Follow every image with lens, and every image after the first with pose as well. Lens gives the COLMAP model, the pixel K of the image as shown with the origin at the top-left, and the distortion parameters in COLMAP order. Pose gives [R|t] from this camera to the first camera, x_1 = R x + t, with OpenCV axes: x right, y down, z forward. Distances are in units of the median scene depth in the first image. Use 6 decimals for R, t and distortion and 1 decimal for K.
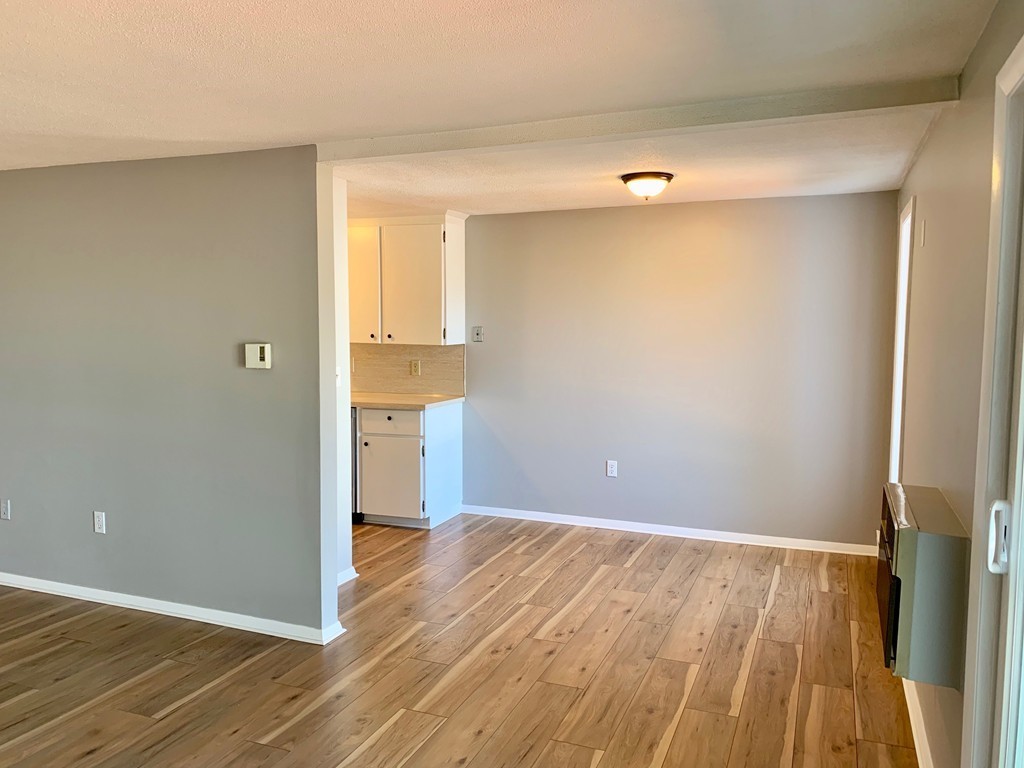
lens RADIAL K [[788.1, 0, 512.0], [0, 788.1, 384.0], [0, 0, 1]] dist [0.008108, -0.001805]
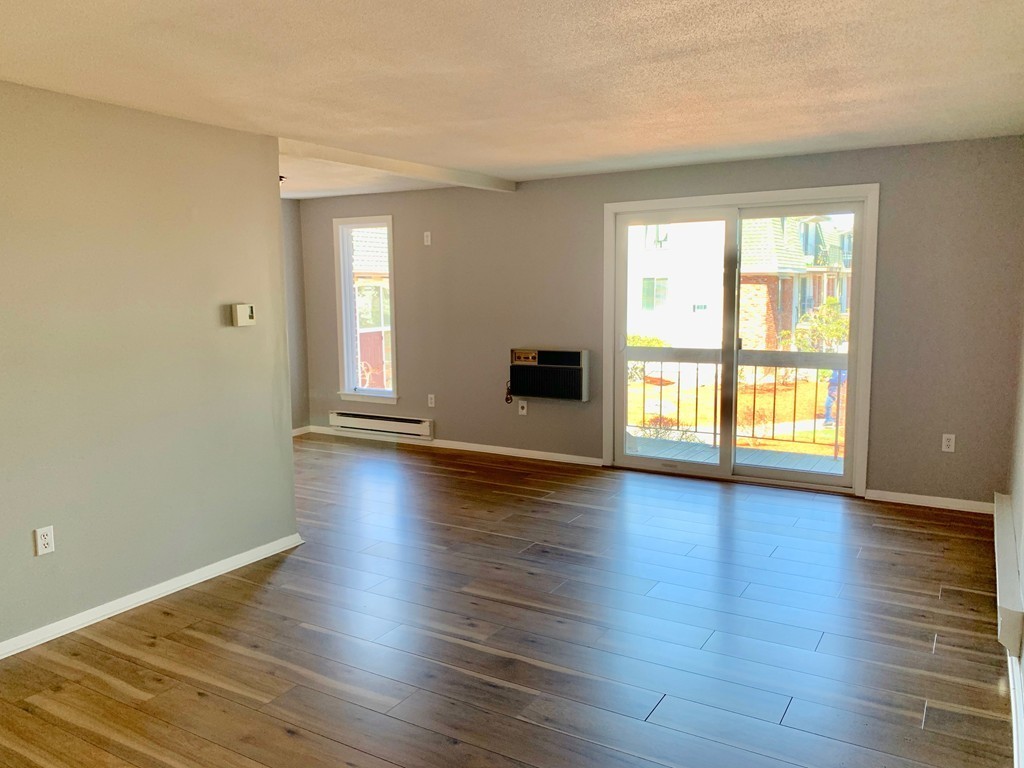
lens RADIAL K [[898.8, 0, 512.0], [0, 898.8, 384.0], [0, 0, 1]] dist [0.004770, -0.000509]
pose [[0.121931, -0.122333, 0.984971, -1.490223], [0.086556, 0.989905, 0.112231, -0.047472], [-0.988757, 0.071571, 0.131289, 0.447012]]
